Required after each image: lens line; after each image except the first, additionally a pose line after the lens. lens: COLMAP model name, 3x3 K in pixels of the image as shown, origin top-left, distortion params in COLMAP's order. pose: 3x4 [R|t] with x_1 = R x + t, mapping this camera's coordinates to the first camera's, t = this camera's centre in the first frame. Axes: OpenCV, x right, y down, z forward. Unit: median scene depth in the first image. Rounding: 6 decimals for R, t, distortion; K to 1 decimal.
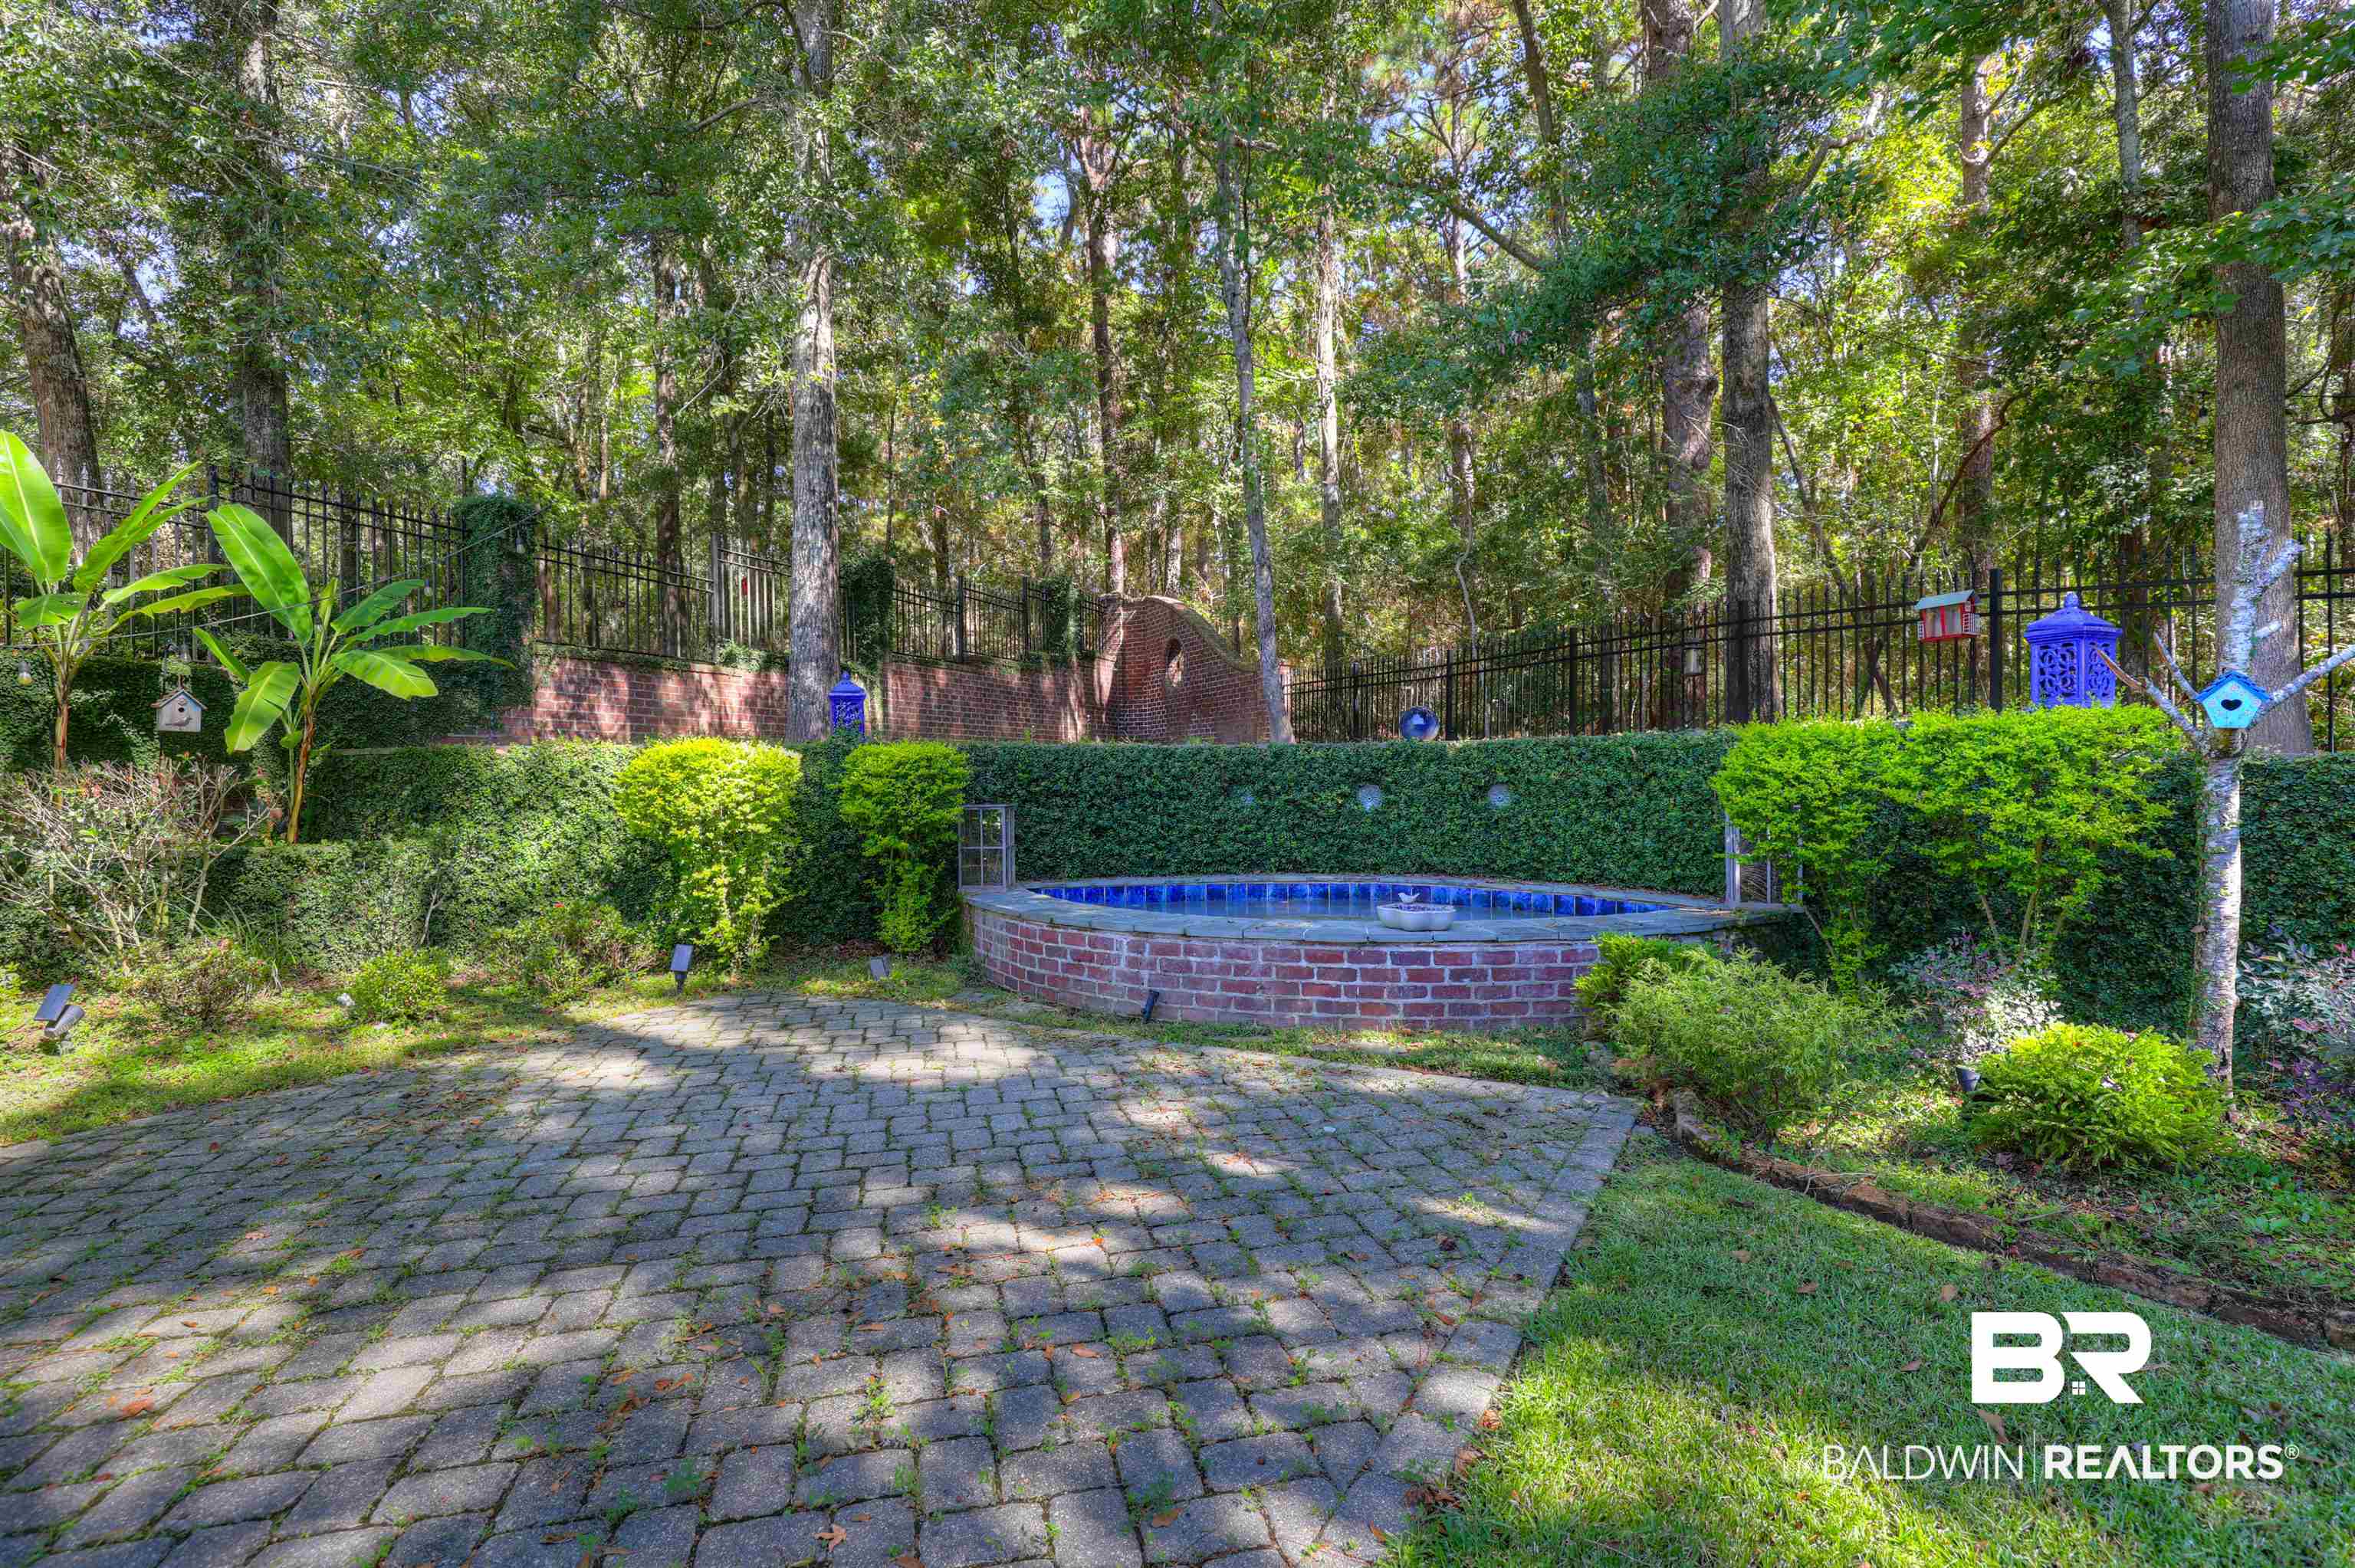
lens RADIAL K [[1081.6, 0, 1172.0], [0, 1081.6, 786.7], [0, 0, 1]] dist [-0.040388, 0.009764]
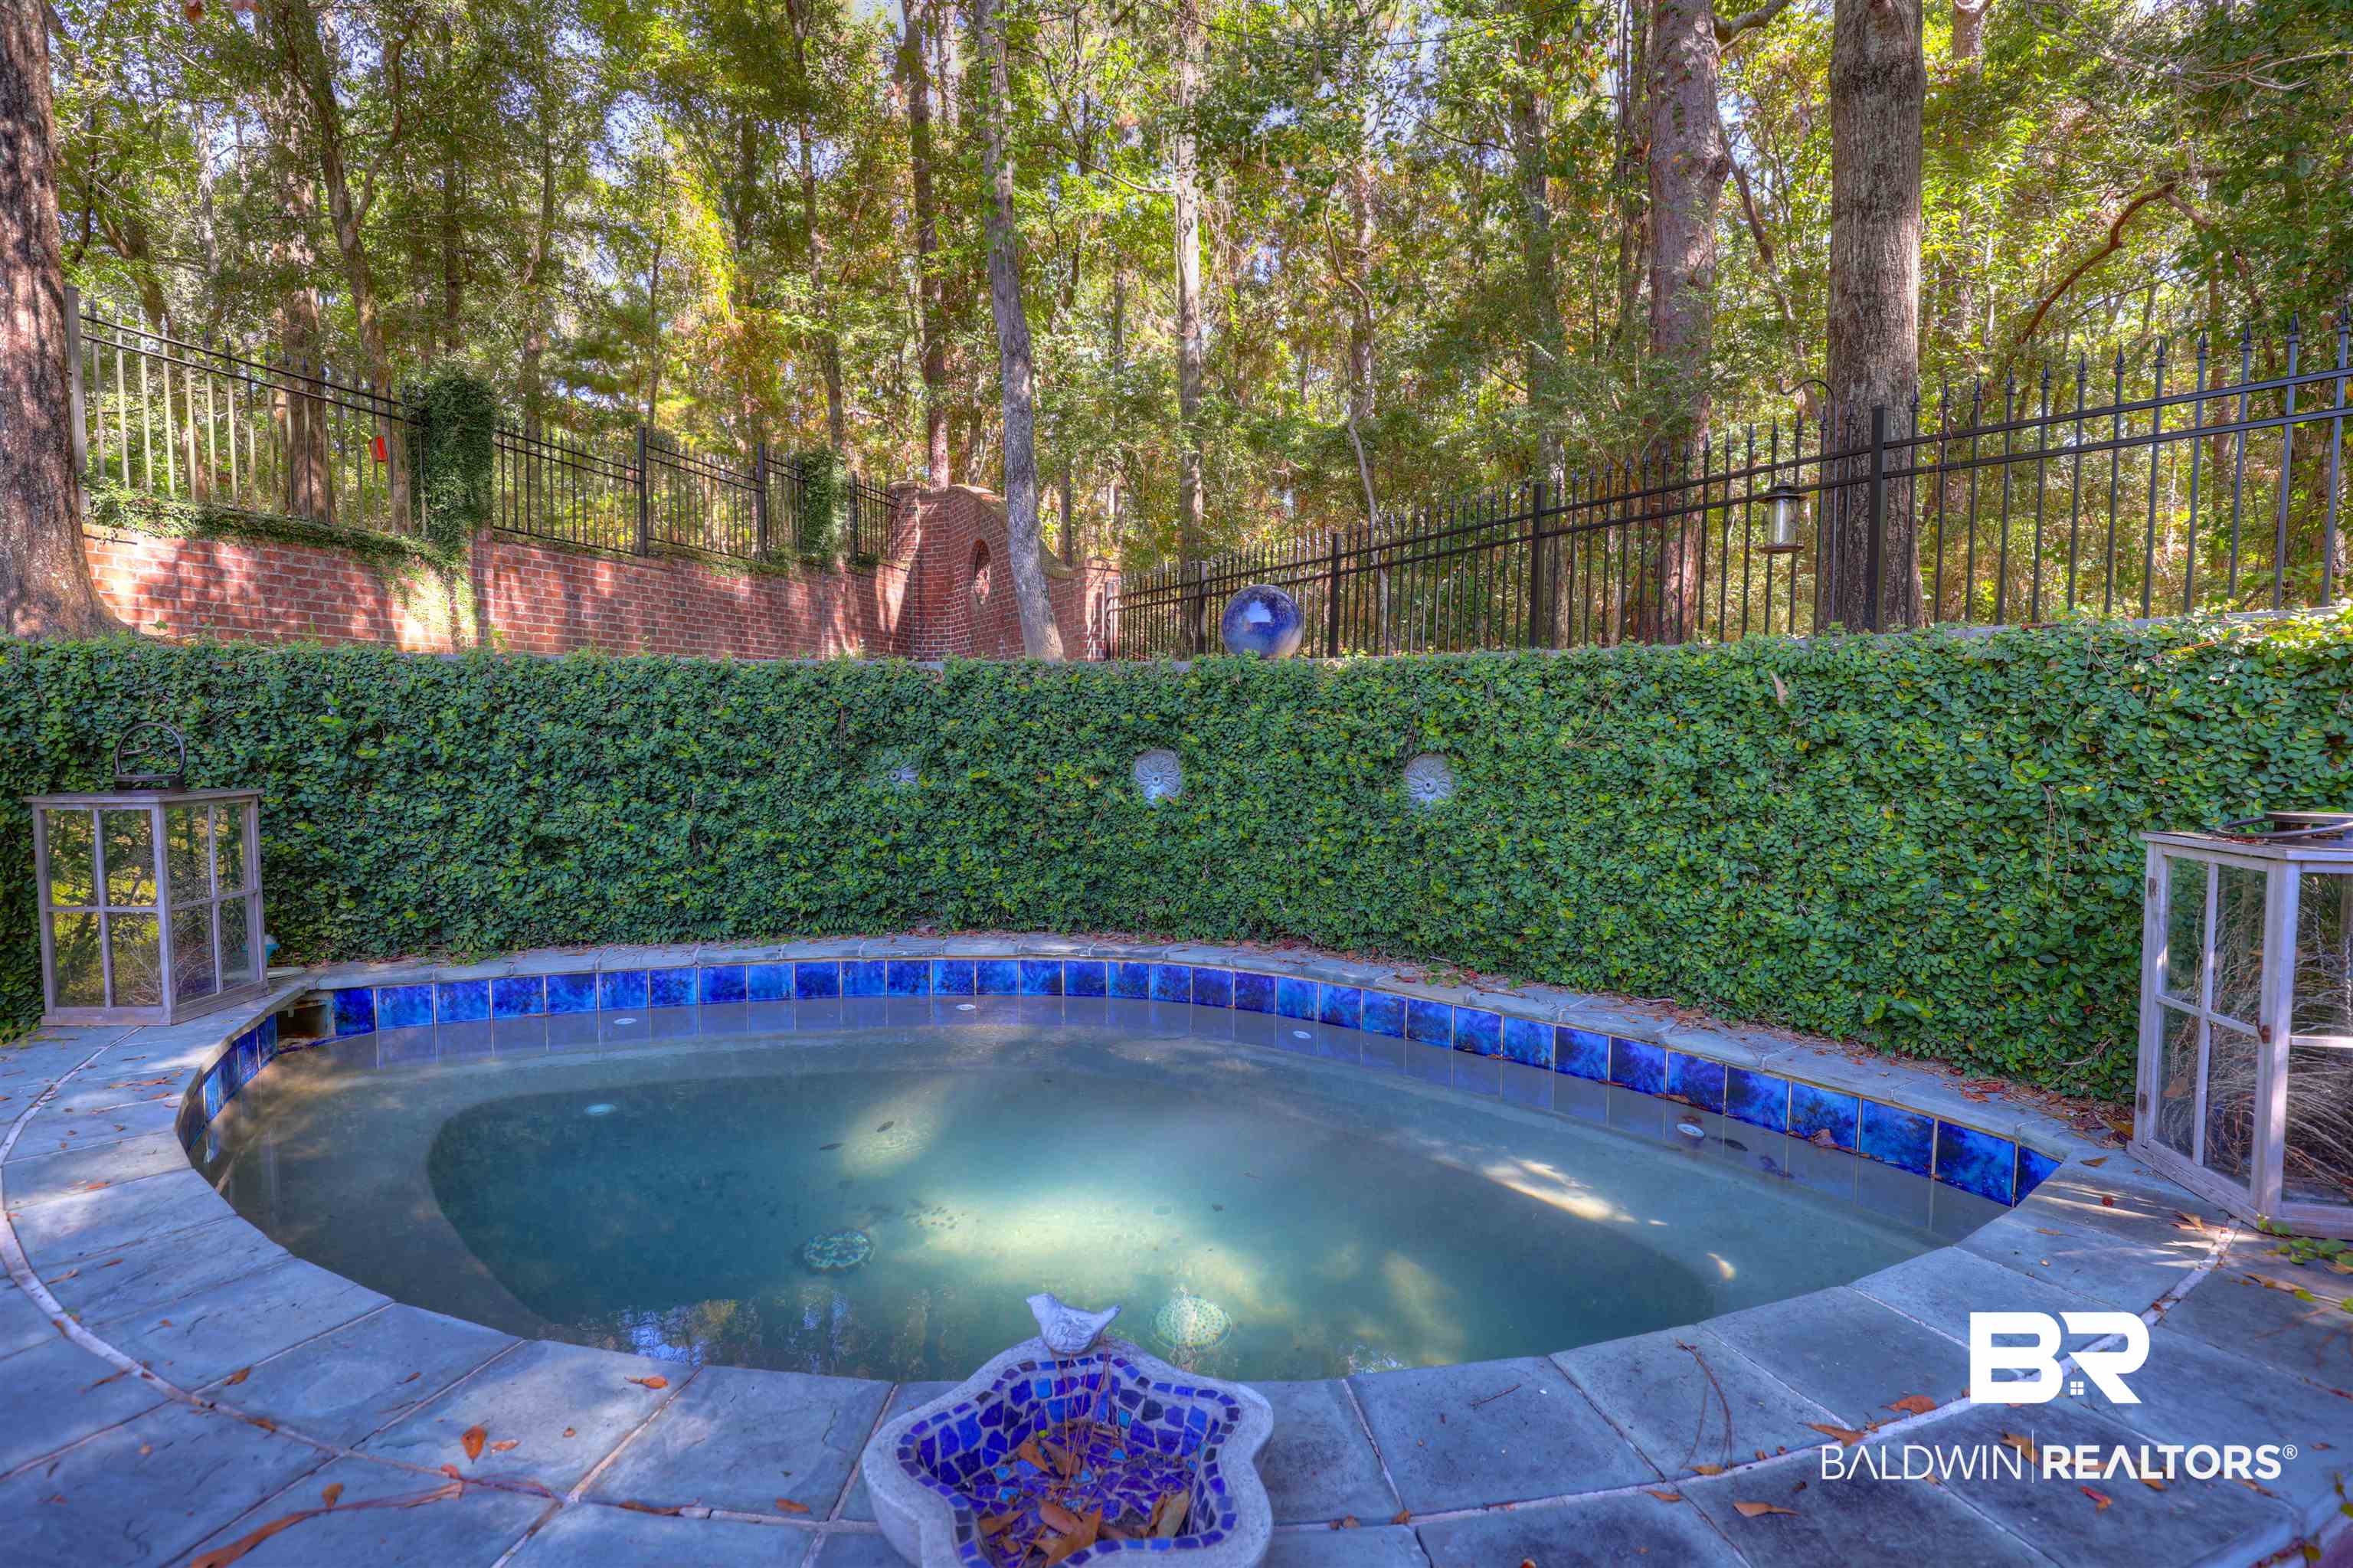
lens RADIAL K [[1080.9, 0, 1171.0], [0, 1080.9, 786.7], [0, 0, 1]] dist [-0.040388, 0.009764]
pose [[0.995554, 0.008375, 0.093816, 0.149475], [-0.013025, 0.998711, 0.049056, -0.009201], [-0.093284, -0.050060, 0.994380, 0.543095]]
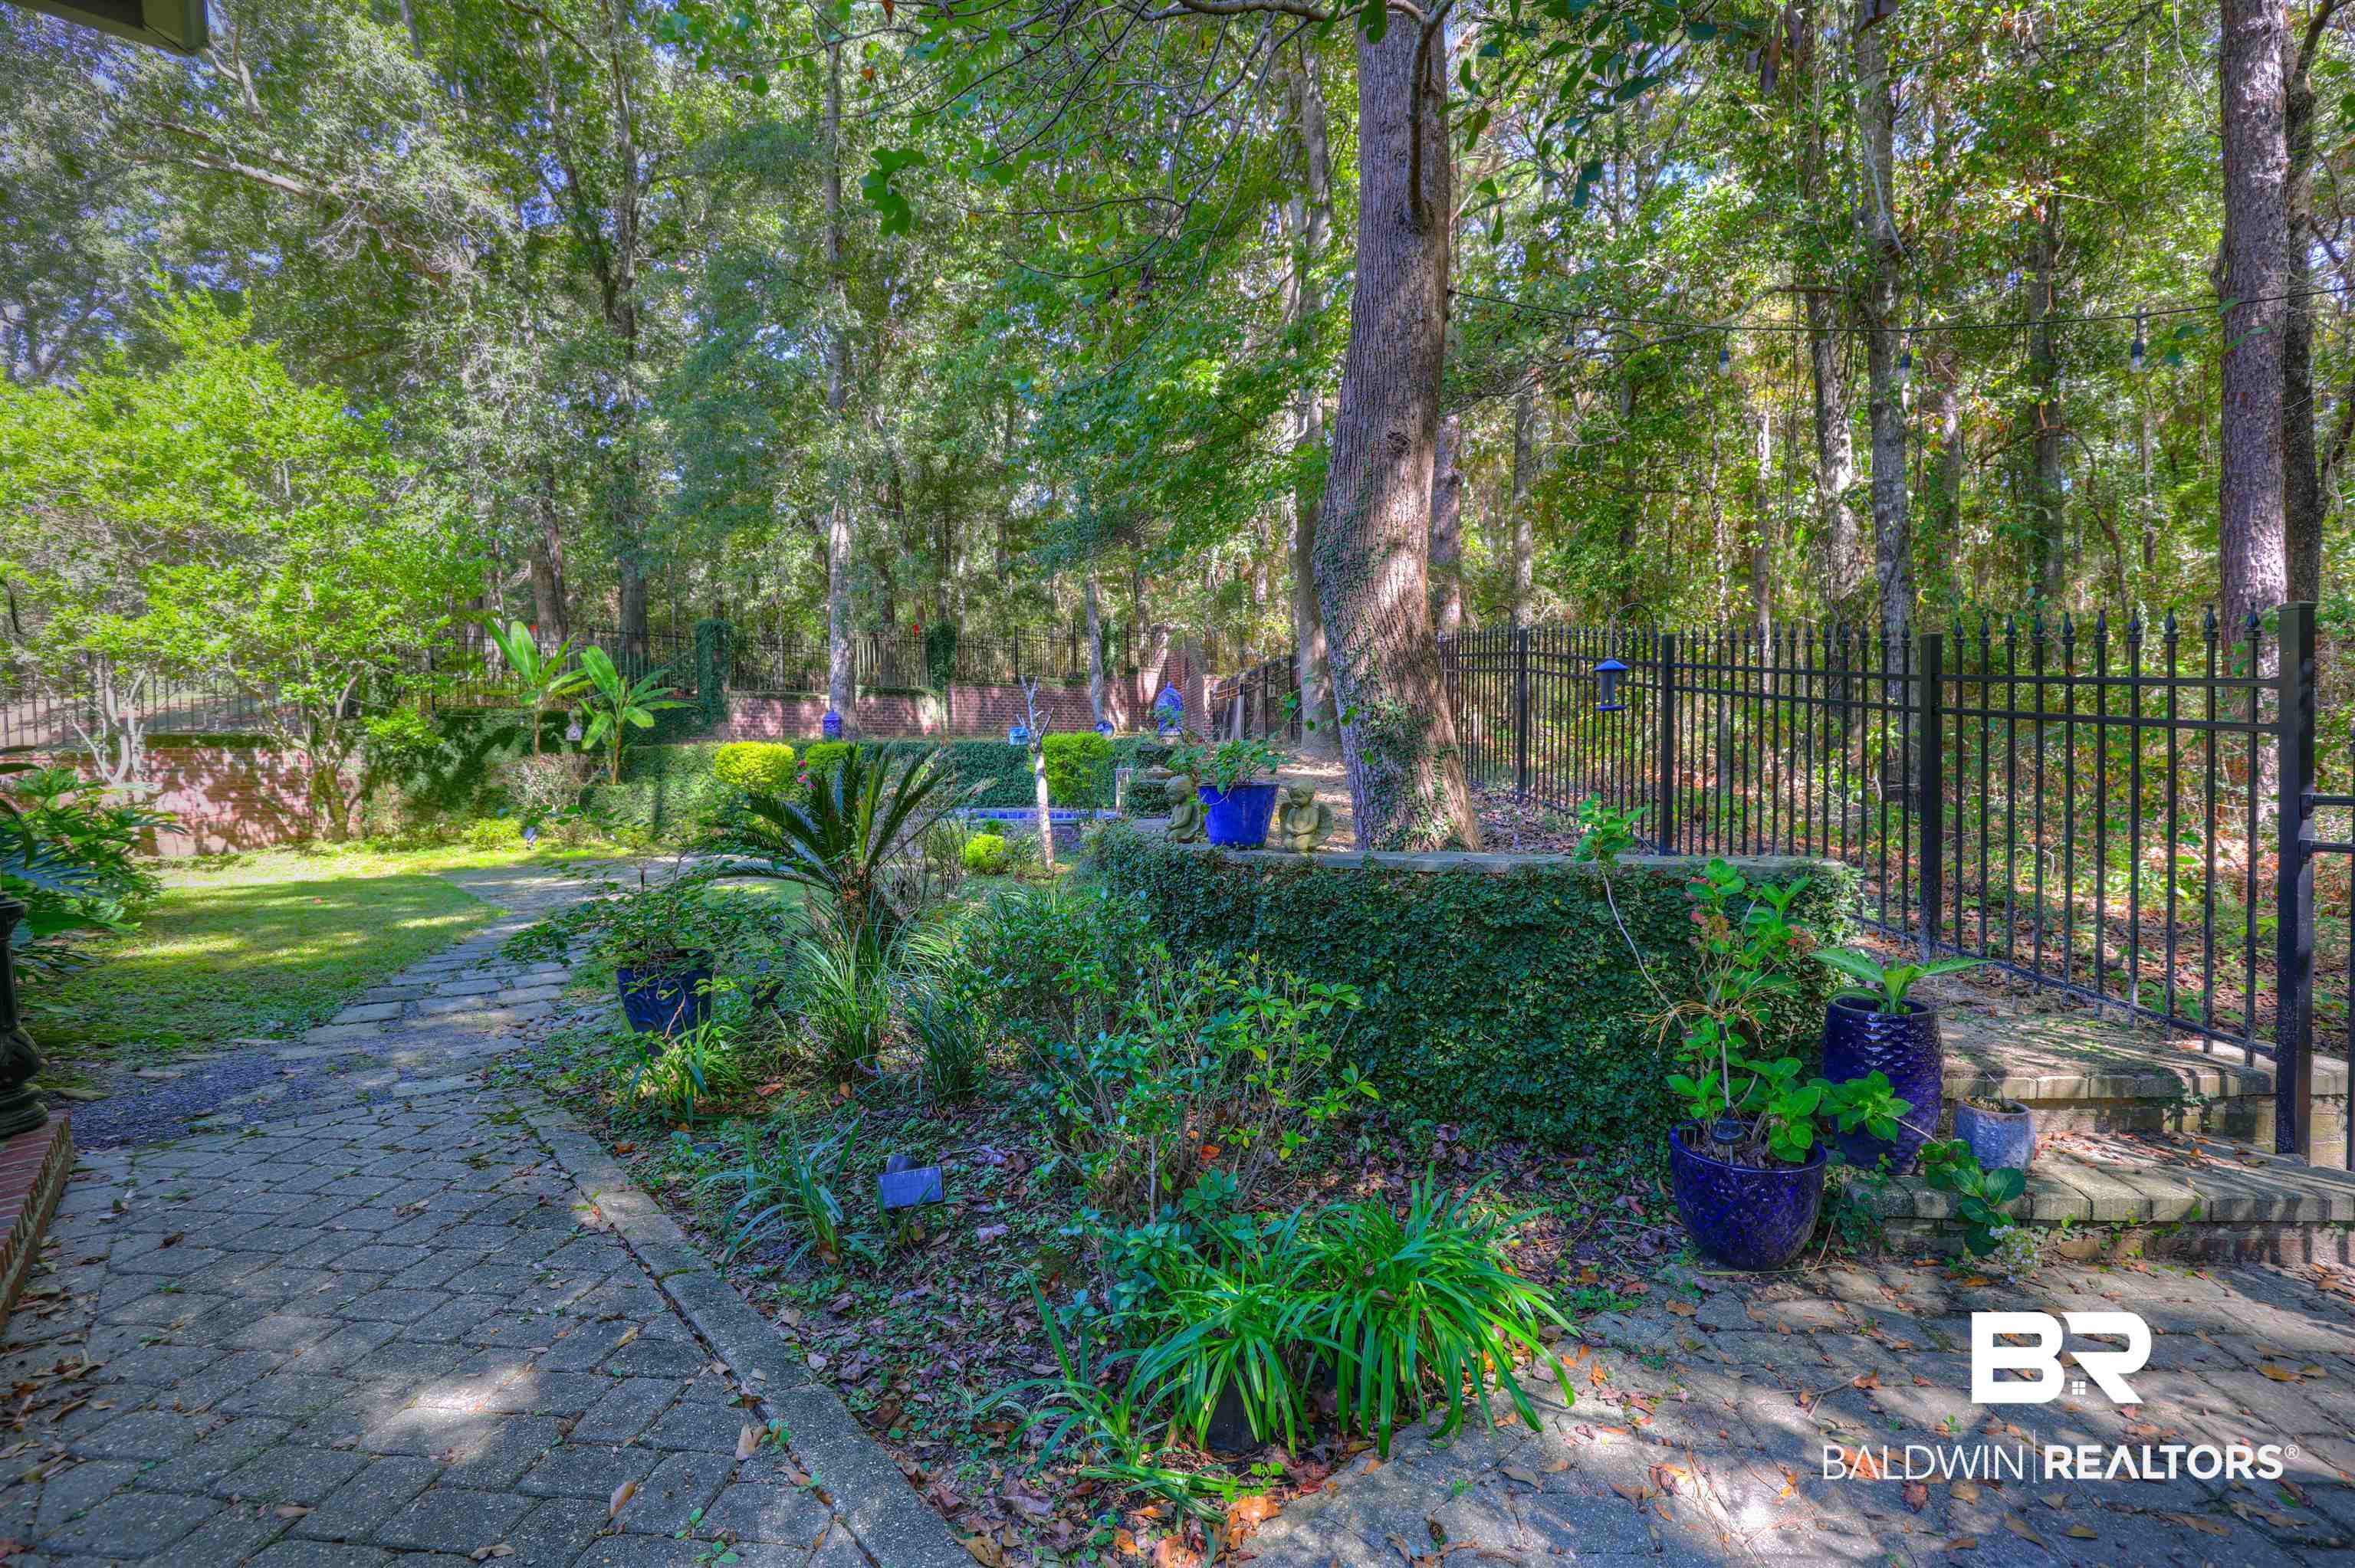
lens RADIAL K [[1081.6, 0, 1172.0], [0, 1081.6, 786.7], [0, 0, 1]] dist [-0.040388, 0.009764]
pose [[0.952024, 0.010803, -0.305831, 0.954138], [-0.003246, 0.999677, 0.025208, -0.007595], [0.306005, -0.023006, 0.951752, -0.794451]]
